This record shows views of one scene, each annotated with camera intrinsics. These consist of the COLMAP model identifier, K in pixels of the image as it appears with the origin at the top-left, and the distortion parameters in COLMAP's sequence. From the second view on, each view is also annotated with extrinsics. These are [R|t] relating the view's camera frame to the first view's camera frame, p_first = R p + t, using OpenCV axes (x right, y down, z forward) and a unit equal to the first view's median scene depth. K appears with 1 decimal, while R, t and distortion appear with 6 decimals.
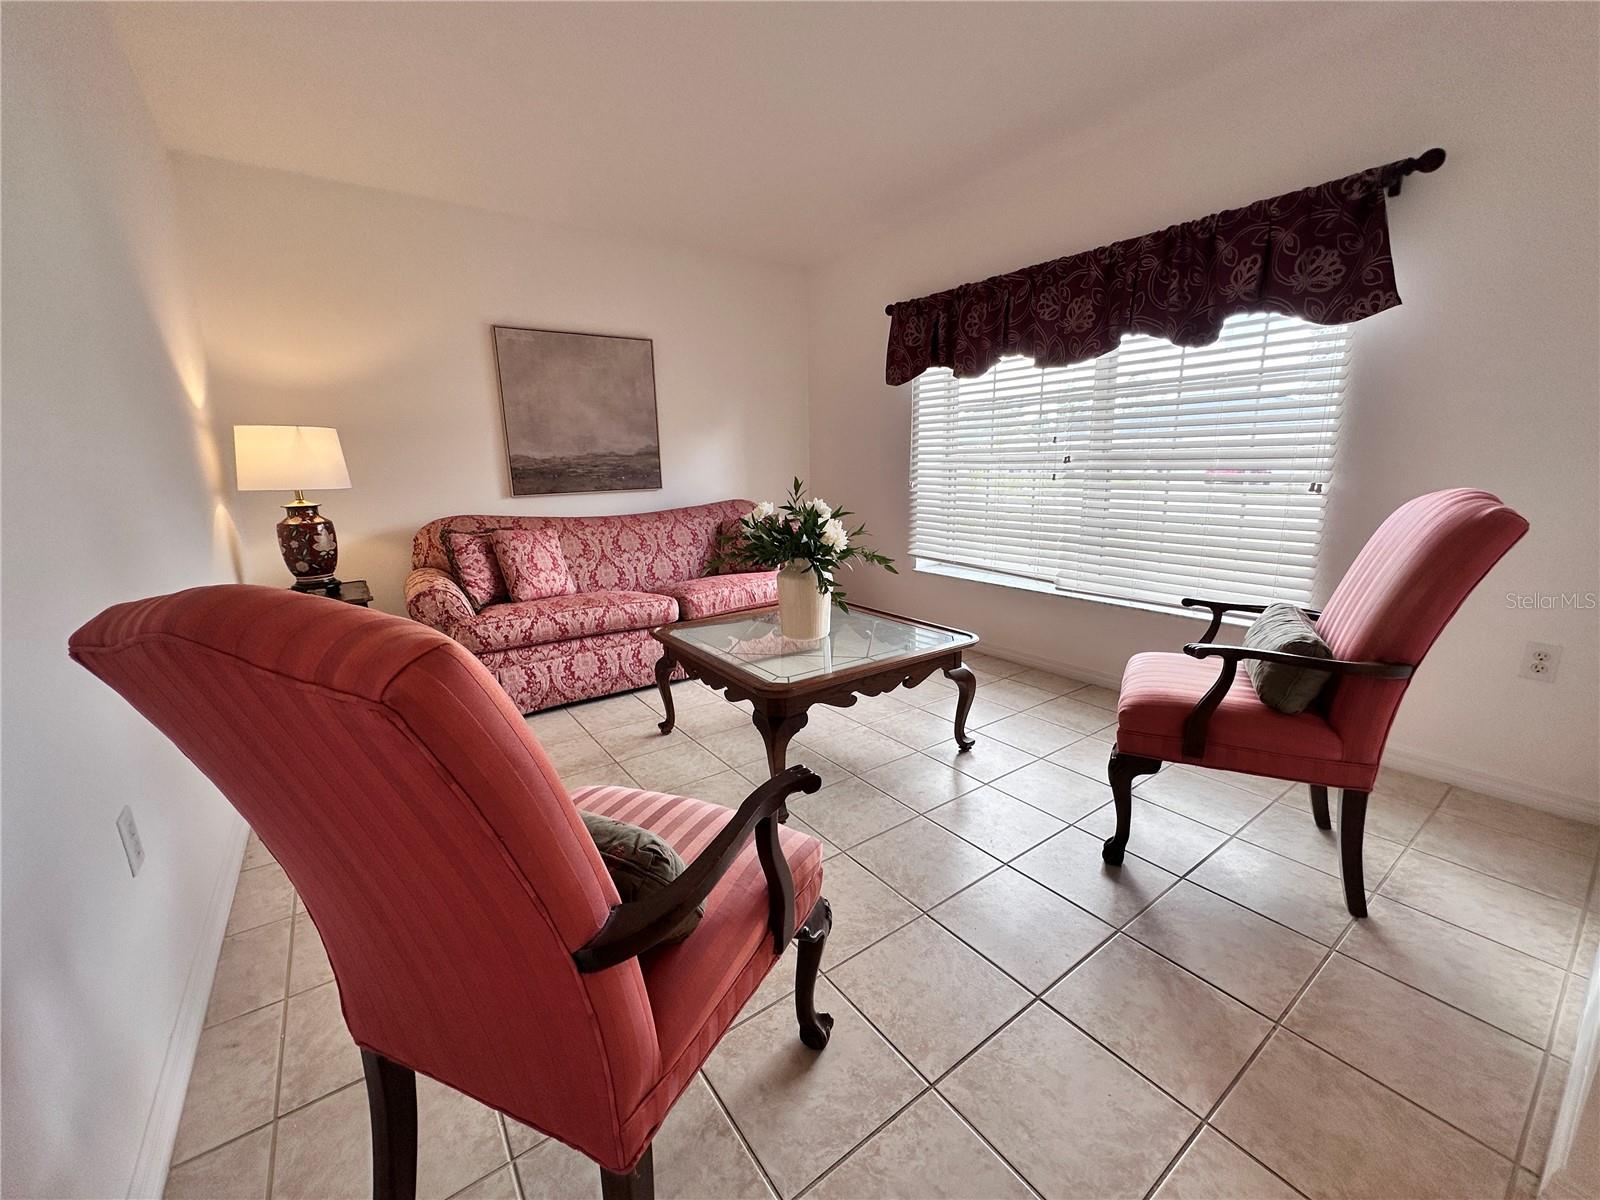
lens RADIAL K [[640.3, 0, 800.9], [0, 640.3, 600.9], [0, 0, 1]] dist [-0.004944, 0.001695]
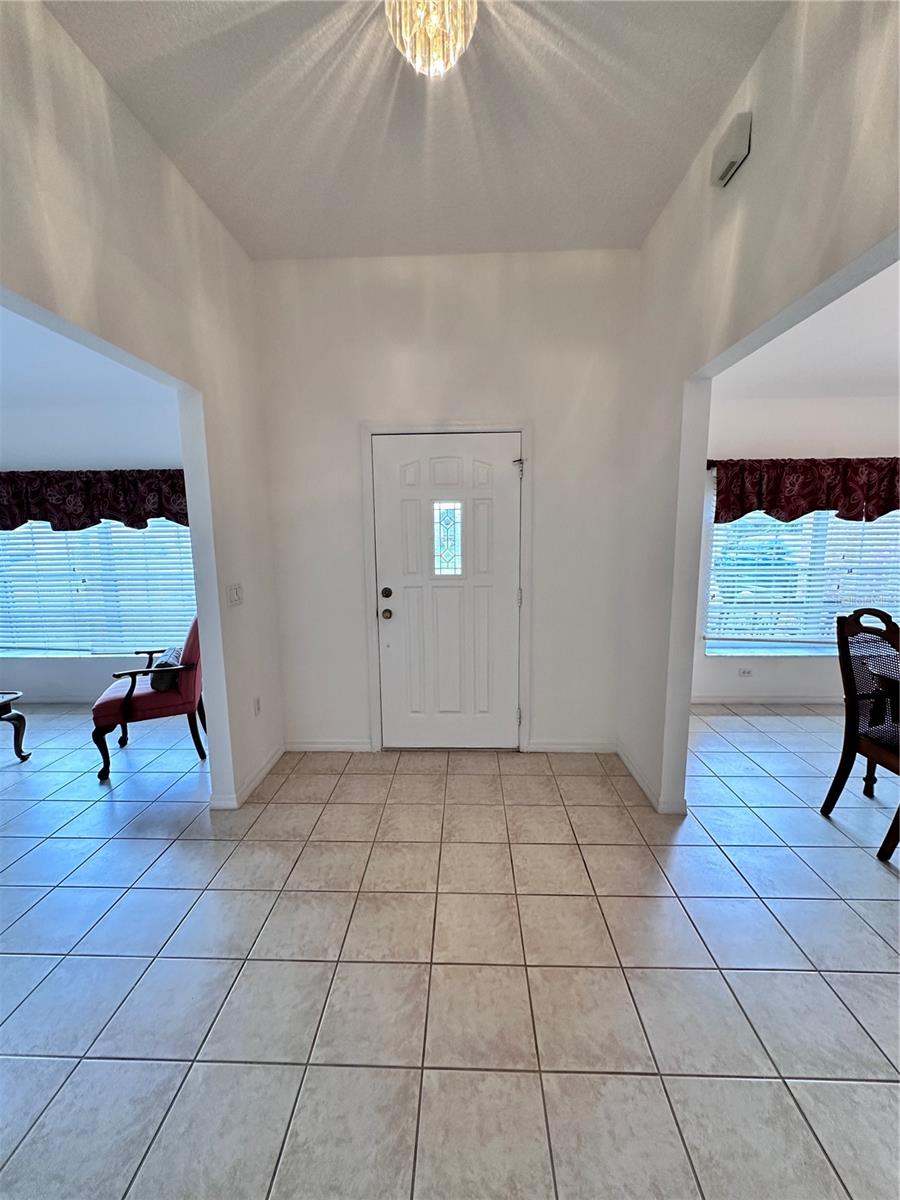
lens RADIAL K [[480.2, 0, 456.3], [0, 480.2, 597.6], [0, 0, 1]] dist [-0.004944, 0.001695]
pose [[0.606904, -0.102846, 0.788093, -0.007805], [0.171355, 0.985204, -0.003390, 0.007106], [-0.776083, 0.137101, 0.615547, -0.753254]]
